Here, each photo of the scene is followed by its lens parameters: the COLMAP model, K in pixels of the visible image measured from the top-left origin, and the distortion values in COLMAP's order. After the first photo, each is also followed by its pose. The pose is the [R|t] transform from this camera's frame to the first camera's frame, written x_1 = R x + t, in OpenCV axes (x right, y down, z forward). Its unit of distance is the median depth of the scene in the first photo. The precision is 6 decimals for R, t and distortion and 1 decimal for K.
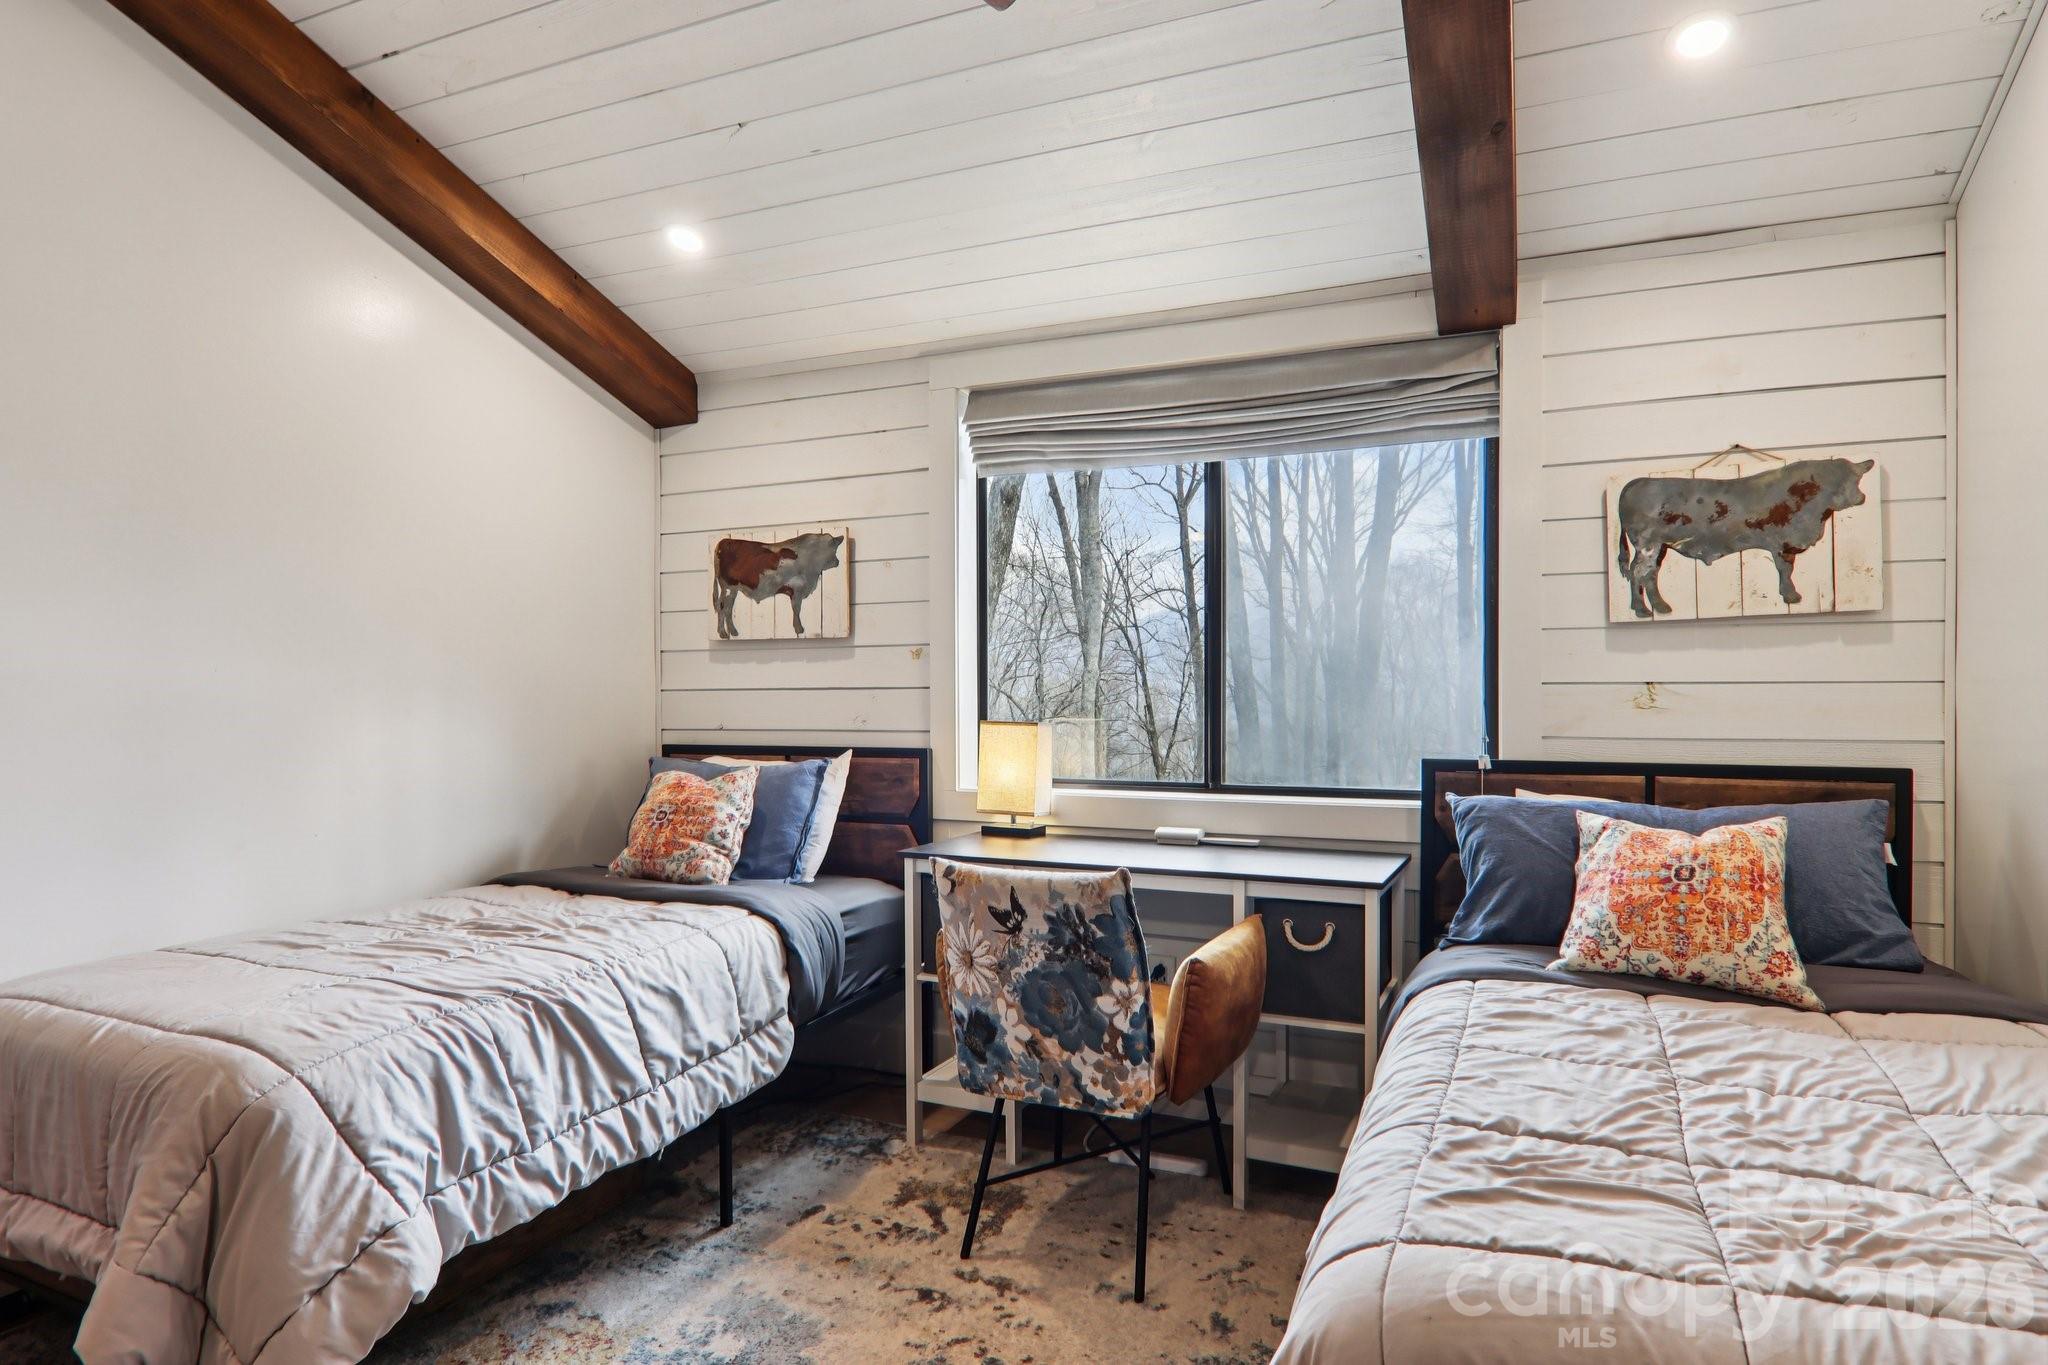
lens RADIAL K [[1140.4, 0, 1030.5], [0, 1140.4, 697.8], [0, 0, 1]] dist [0.007370, -0.021627]
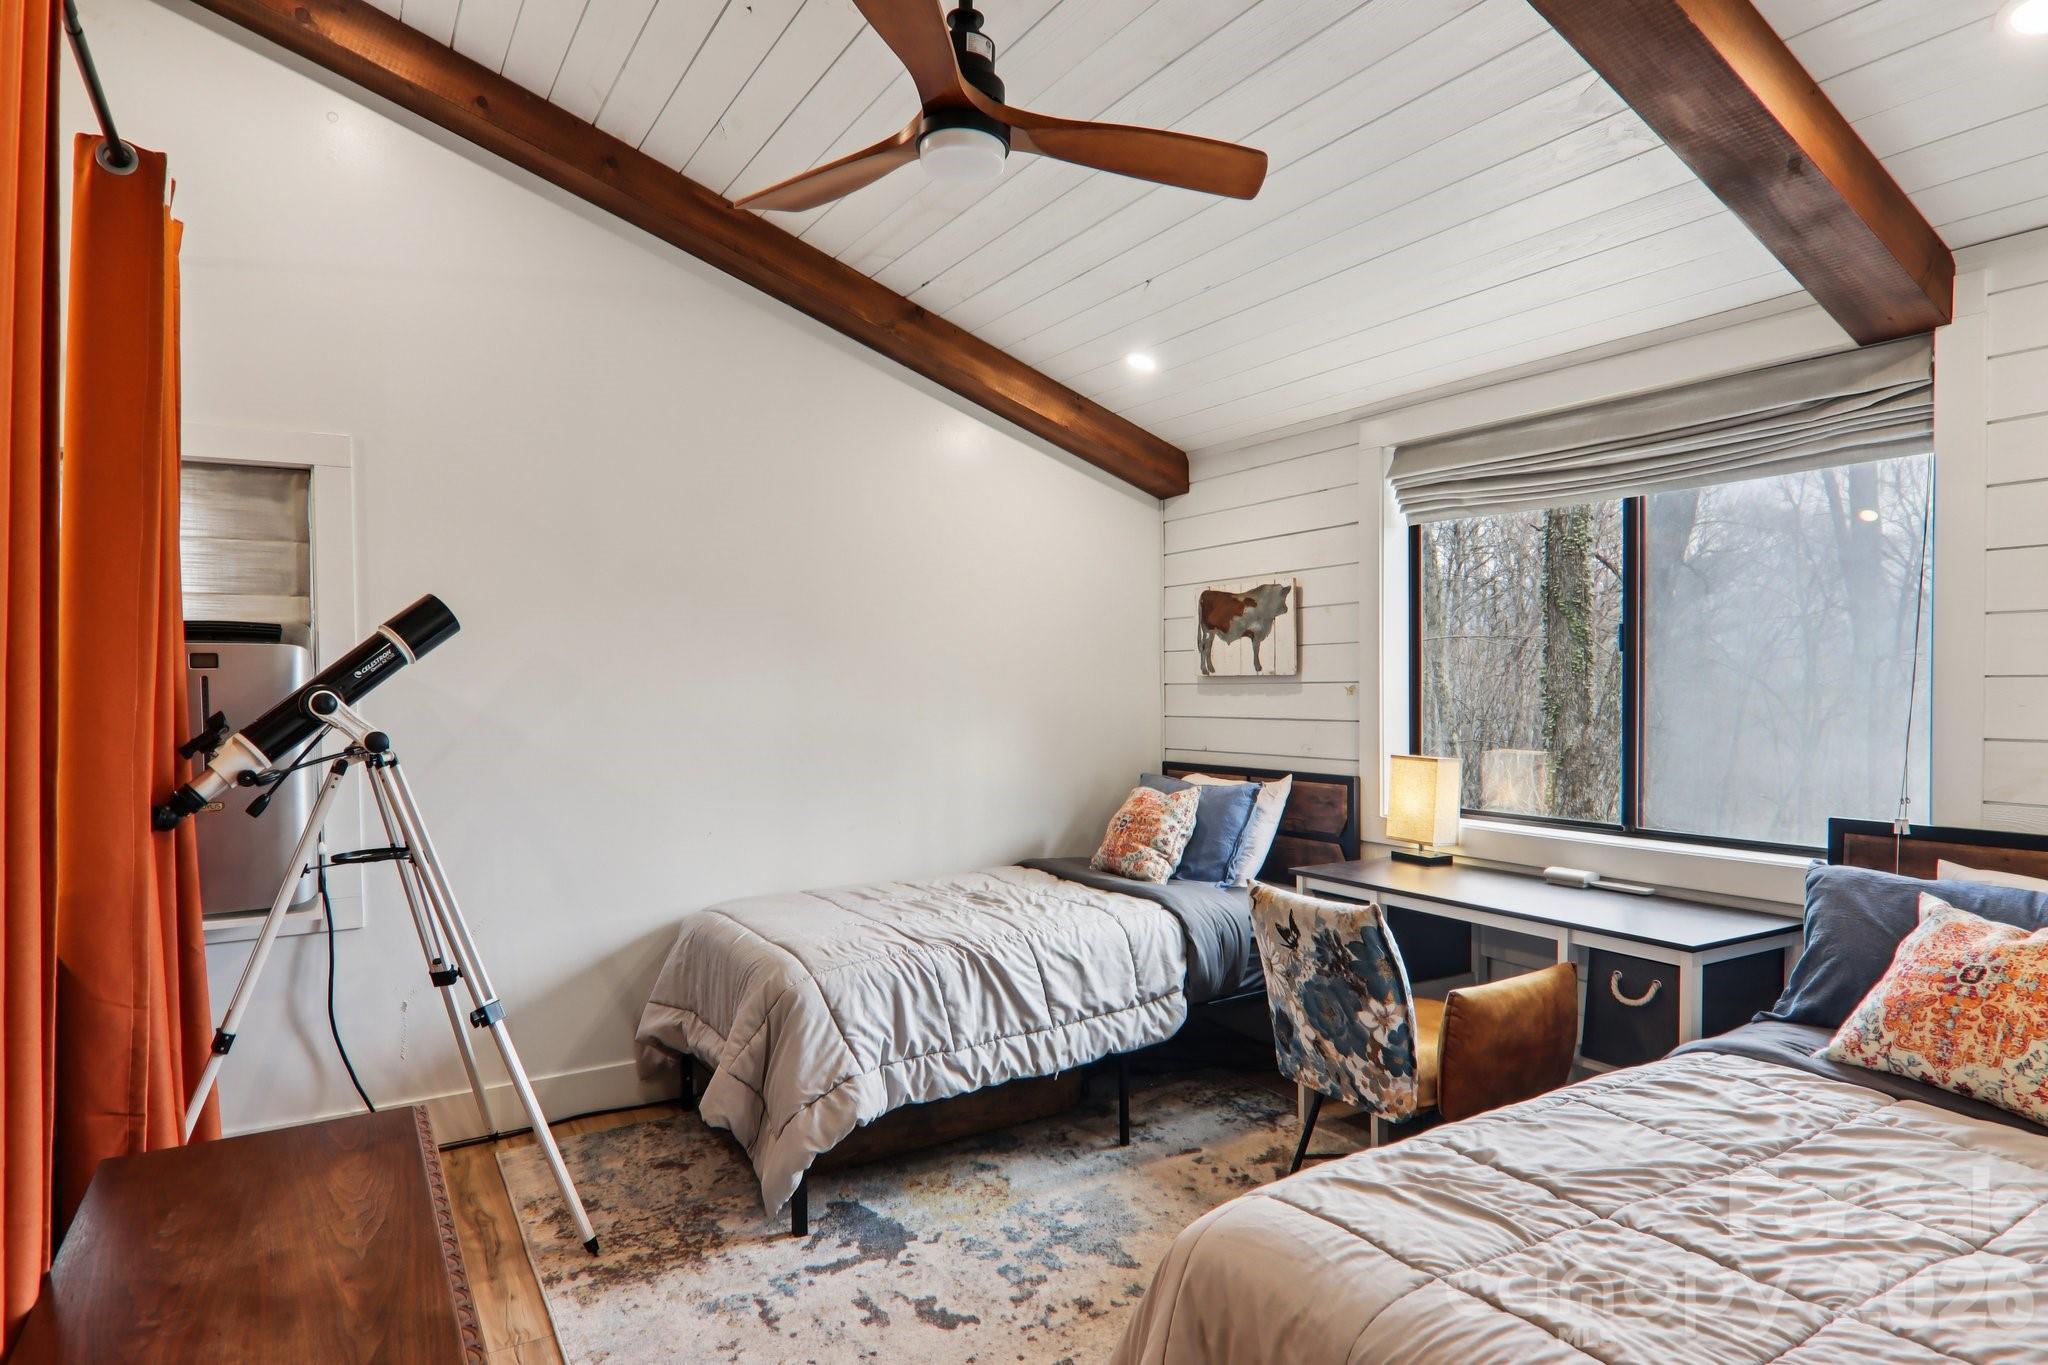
lens RADIAL K [[1165.7, 0, 1035.7], [0, 1165.7, 699.8], [0, 0, 1]] dist [0.003291, -0.018231]
pose [[0.820867, 0.005958, -0.571088, 0.459150], [0.004173, 0.999856, 0.016430, -0.076147], [0.571104, -0.015870, 0.820724, -0.158951]]
